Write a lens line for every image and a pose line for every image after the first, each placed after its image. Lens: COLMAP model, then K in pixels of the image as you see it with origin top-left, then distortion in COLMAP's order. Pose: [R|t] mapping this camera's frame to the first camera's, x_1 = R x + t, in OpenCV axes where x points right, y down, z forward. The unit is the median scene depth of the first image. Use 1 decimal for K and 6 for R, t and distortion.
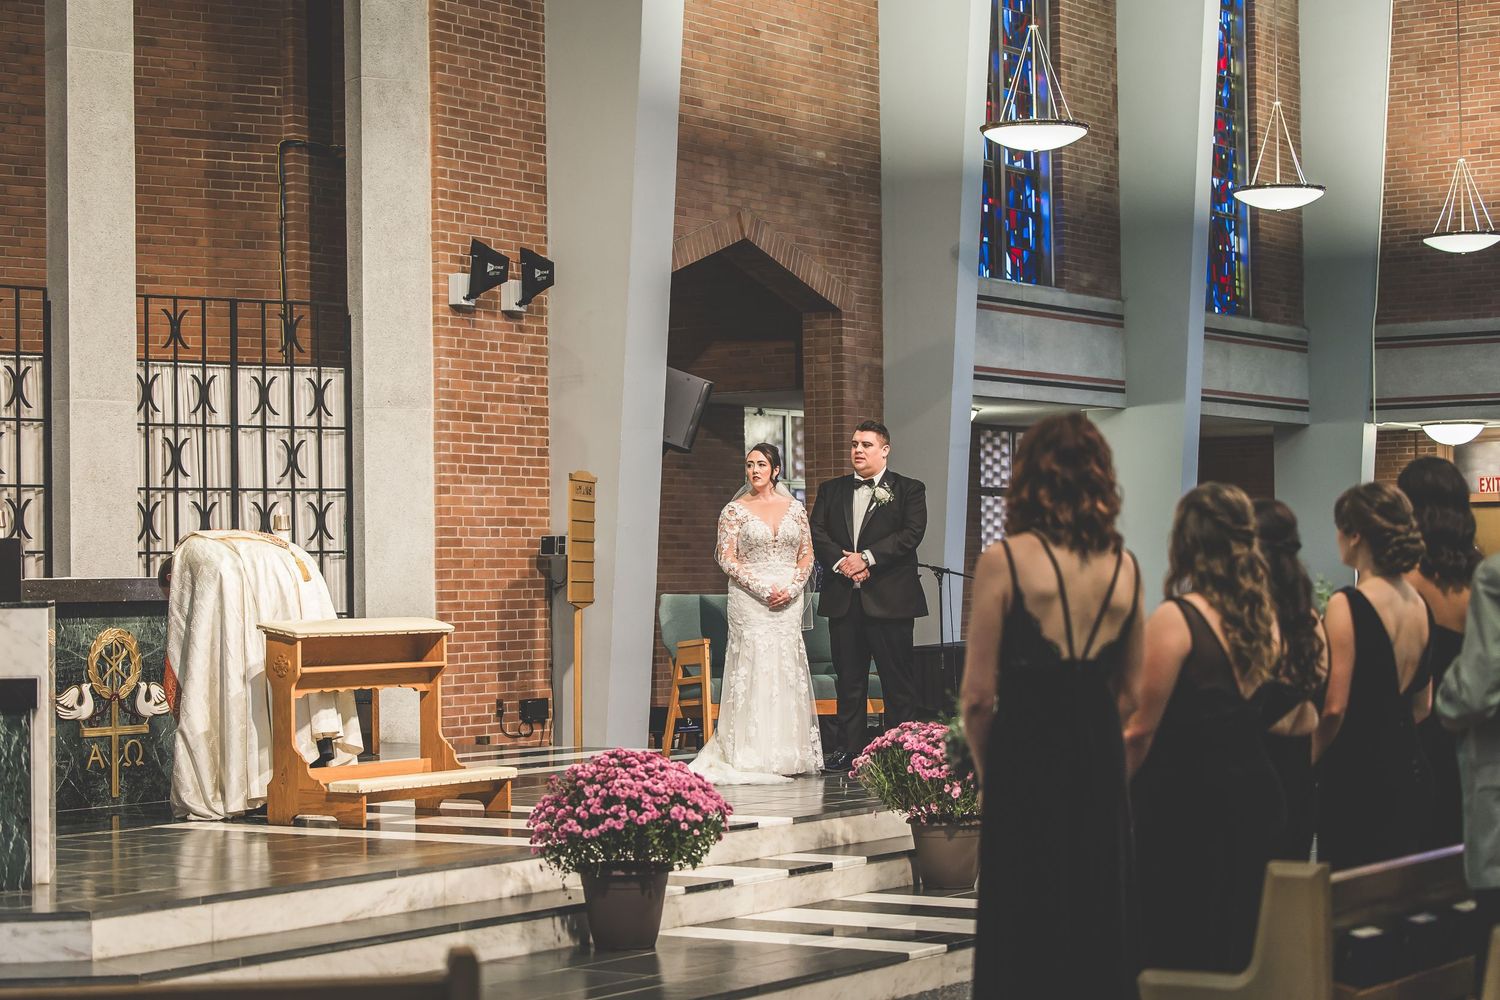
lens RADIAL K [[3070.9, 0, 749.2], [0, 3070.9, 496.9], [0, 0, 1]] dist [0.020618, 0.000000]
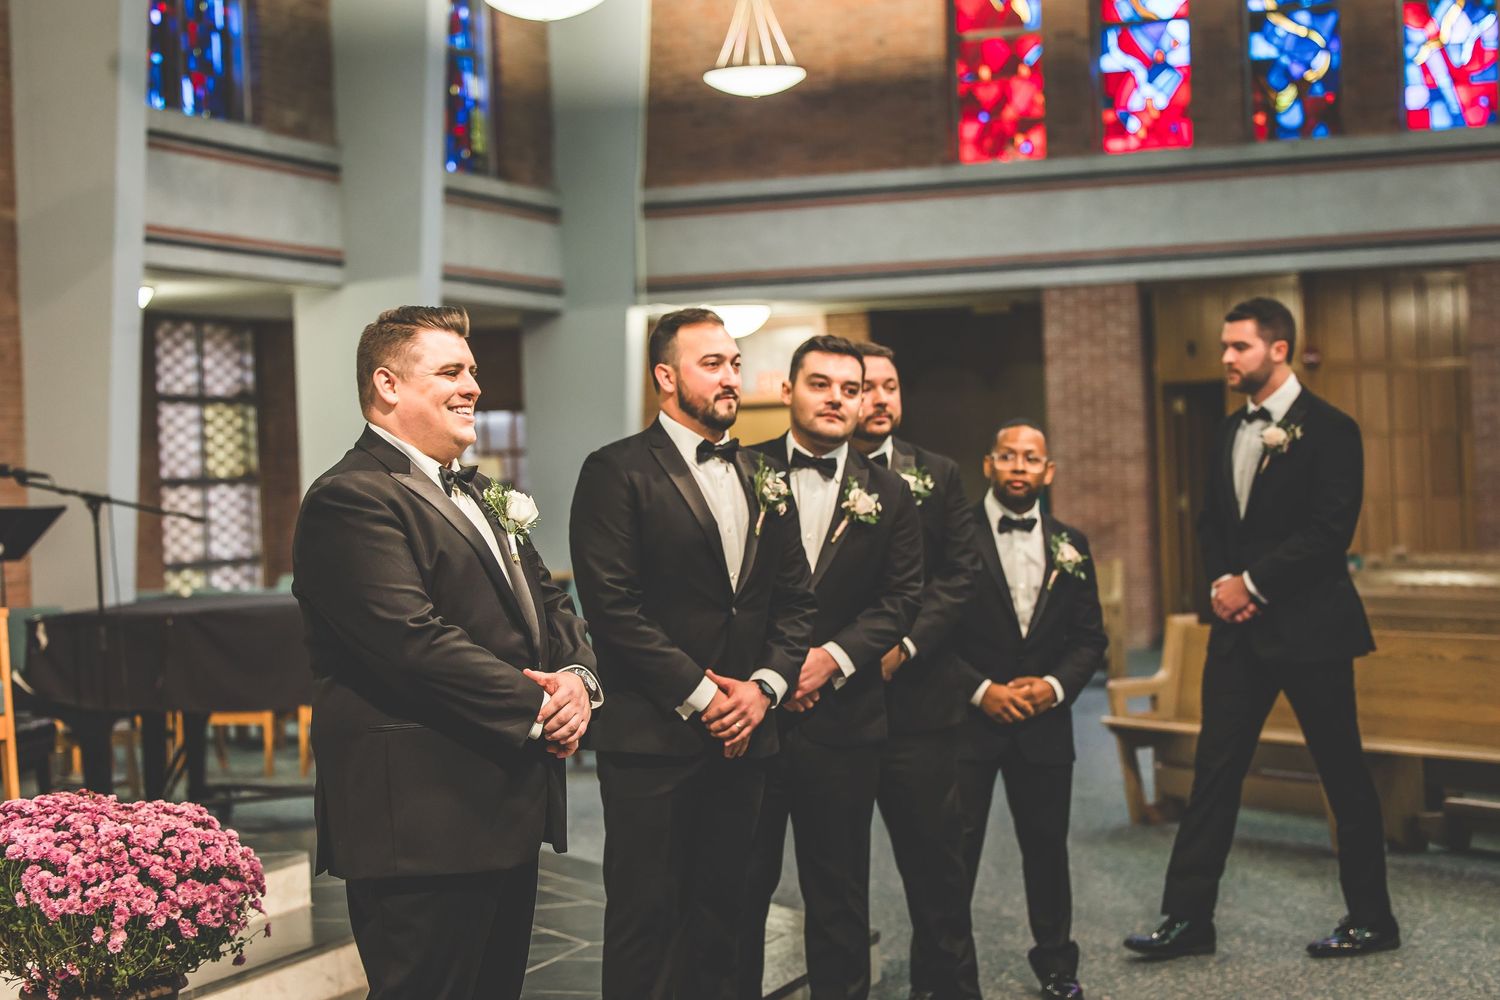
lens RADIAL K [[3070.9, 0, 750.9], [0, 3070.9, 489.7], [0, 0, 1]] dist [0.020618, 0.000000]
pose [[0.964932, -0.025740, 0.261235, 0.017897], [0.020091, 0.999503, 0.024274, 0.006067], [-0.261731, -0.018175, 0.964970, 0.231084]]
